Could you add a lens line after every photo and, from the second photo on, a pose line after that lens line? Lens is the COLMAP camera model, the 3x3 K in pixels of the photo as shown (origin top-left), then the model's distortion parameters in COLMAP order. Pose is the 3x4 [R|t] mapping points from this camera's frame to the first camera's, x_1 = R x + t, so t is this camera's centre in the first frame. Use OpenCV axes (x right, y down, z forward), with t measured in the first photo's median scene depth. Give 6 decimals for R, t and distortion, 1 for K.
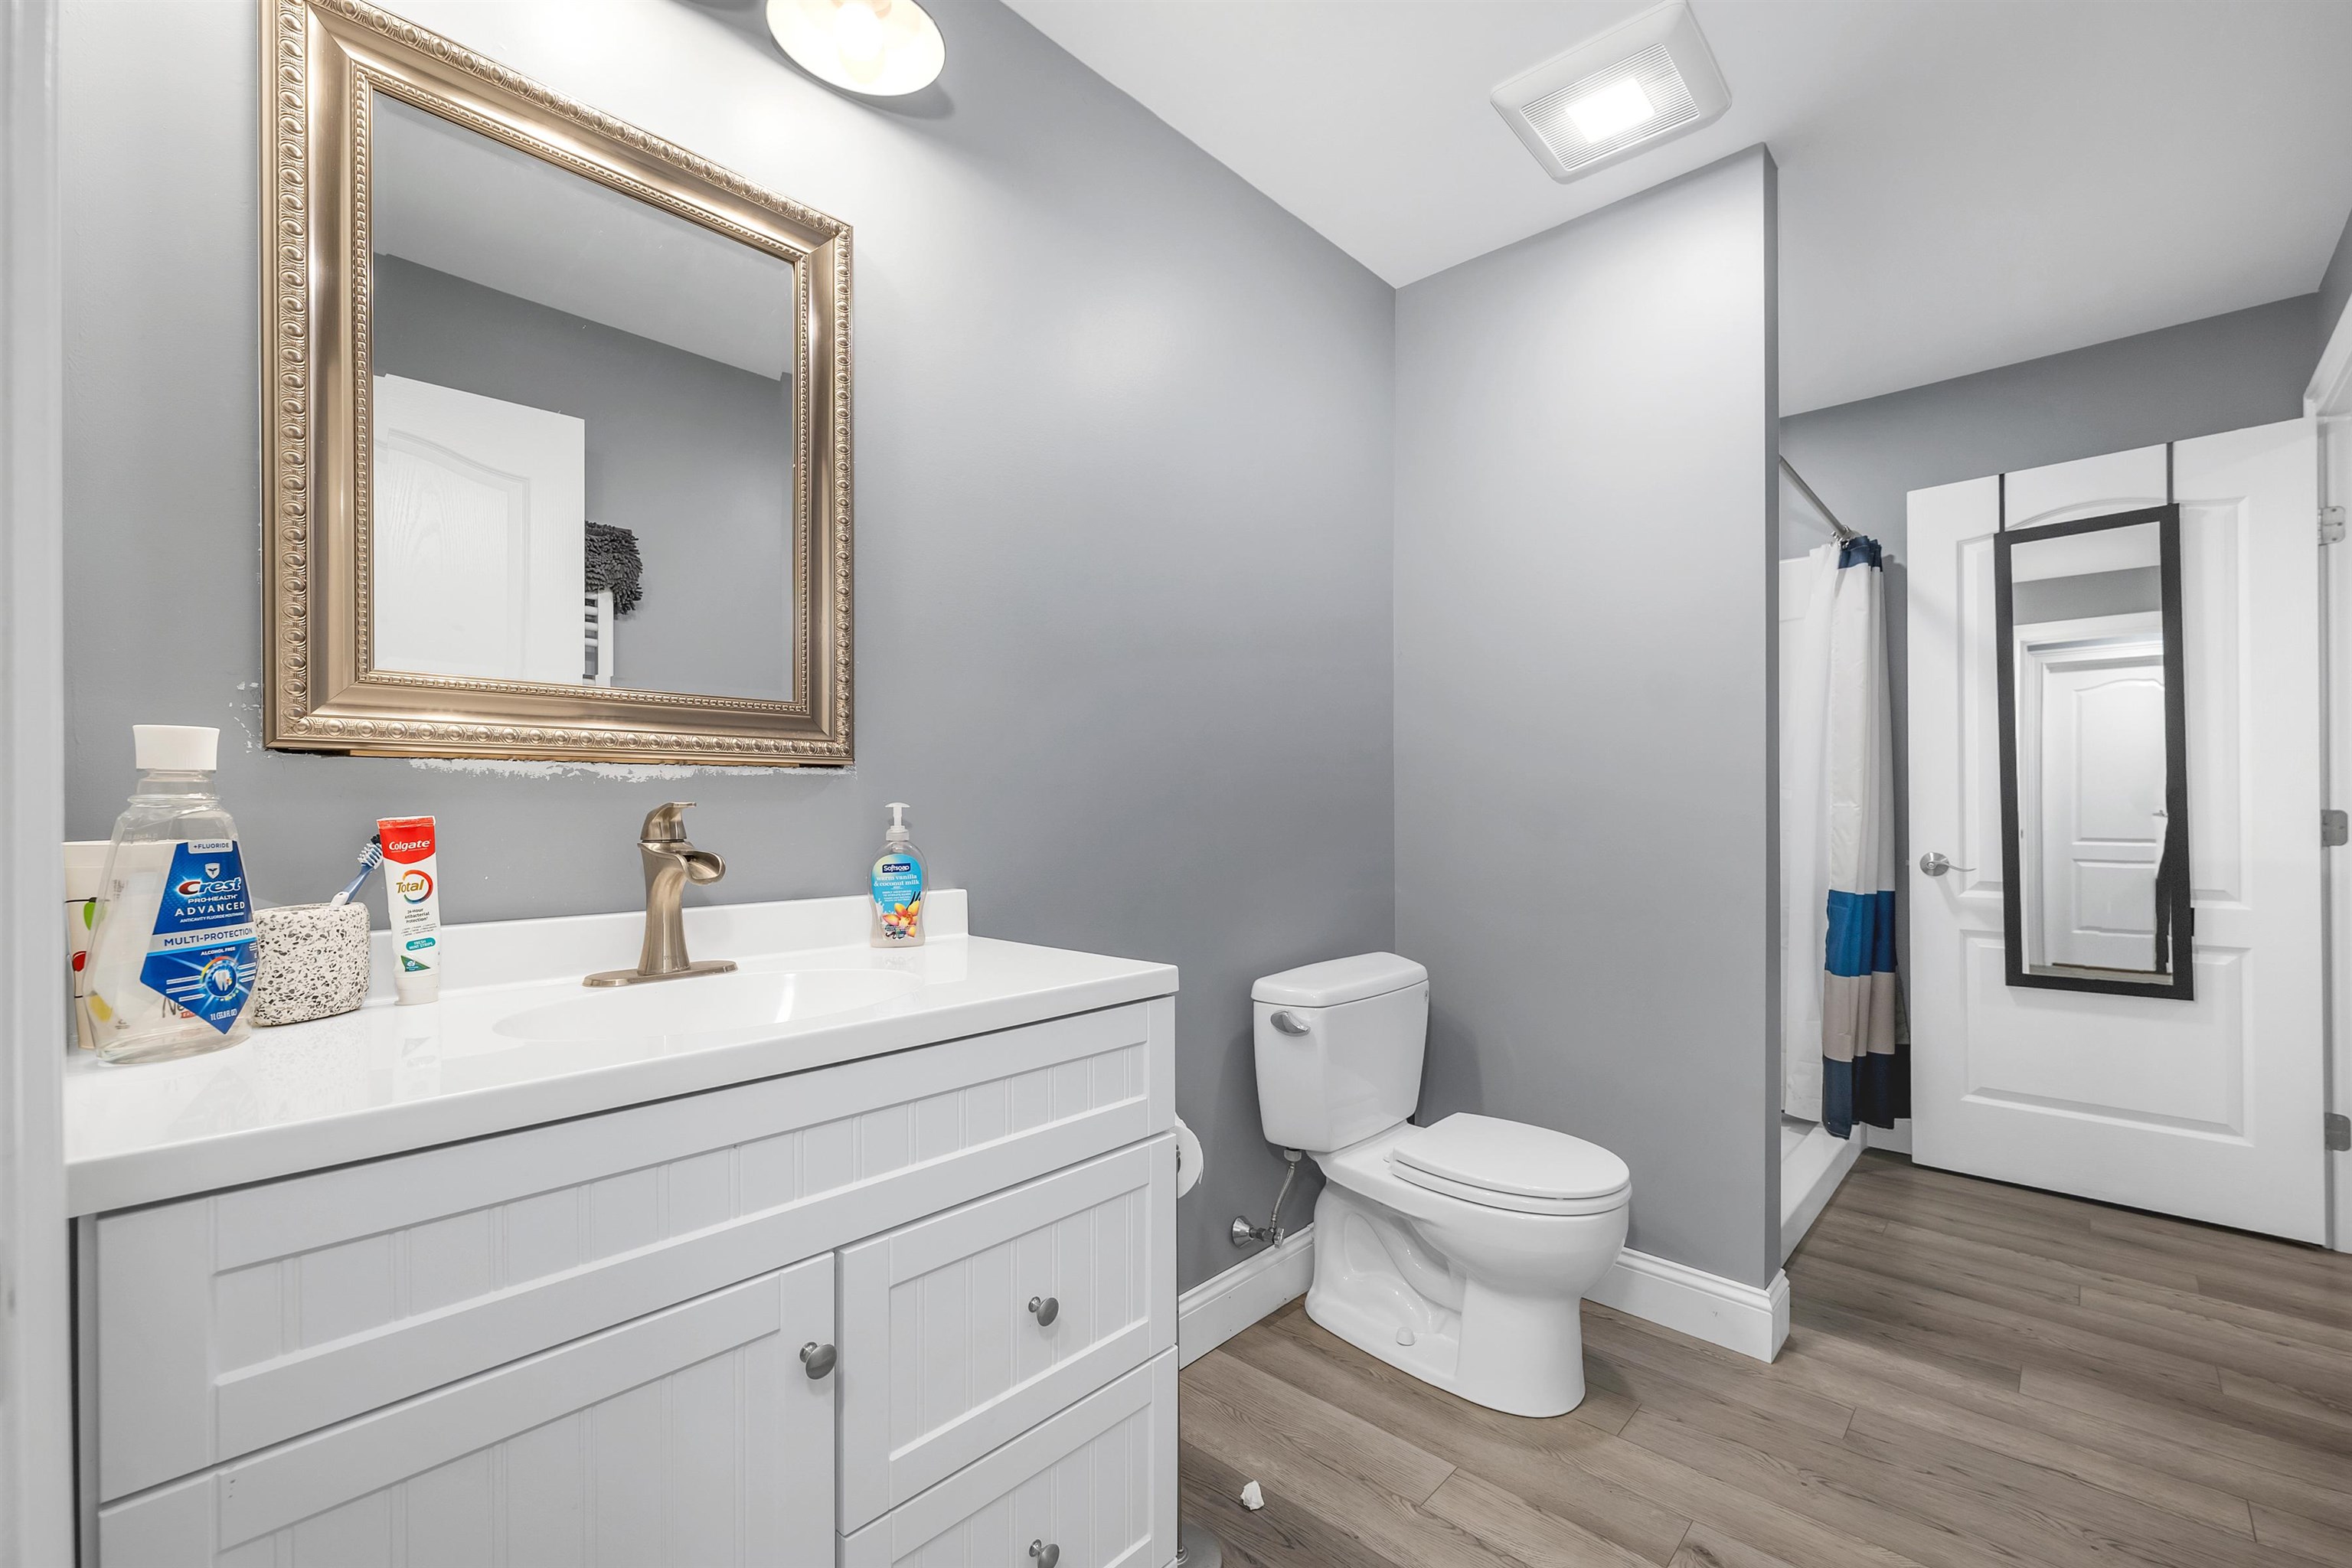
lens RADIAL K [[990.5, 0, 1181.4], [0, 990.5, 801.1], [0, 0, 1]] dist [0.004846, -0.000113]
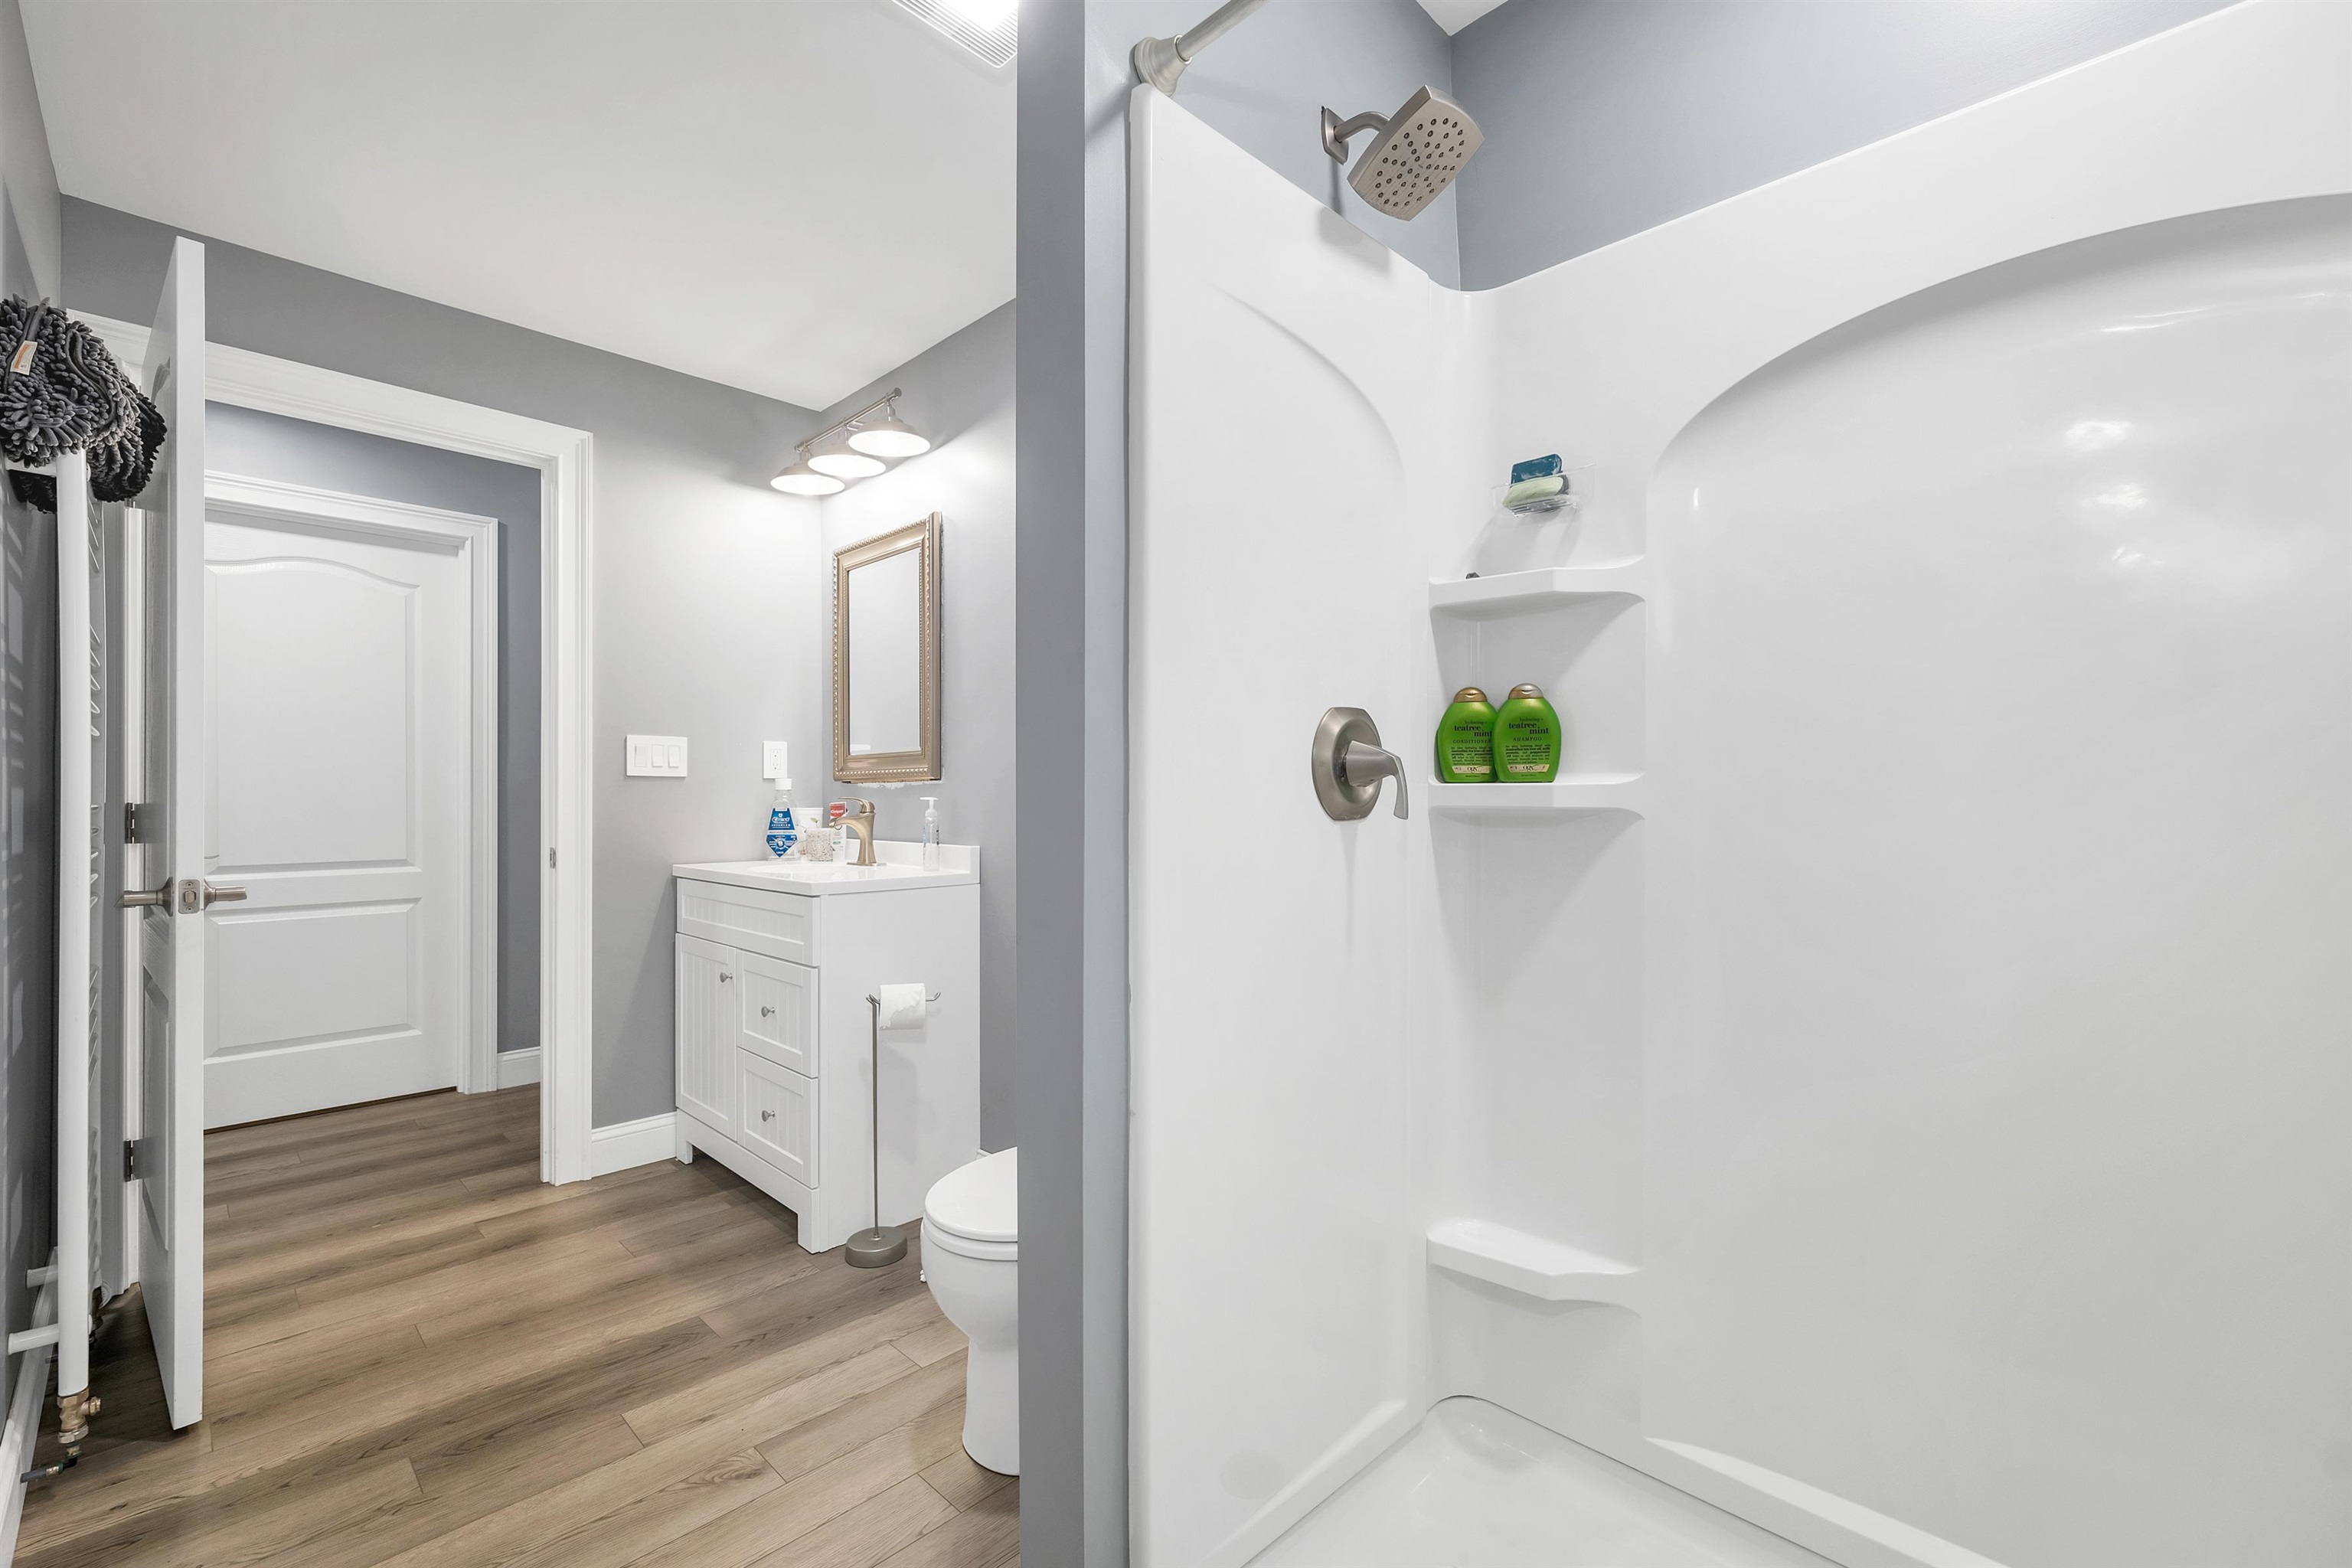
lens RADIAL K [[990.5, 0, 1181.4], [0, 990.5, 788.0], [0, 0, 1]] dist [0.004846, -0.000113]
pose [[-0.029070, -0.007435, -0.999550, 1.724522], [0.008209, 0.999937, -0.007677, 0.002531], [0.999544, -0.008428, -0.029007, 1.610895]]
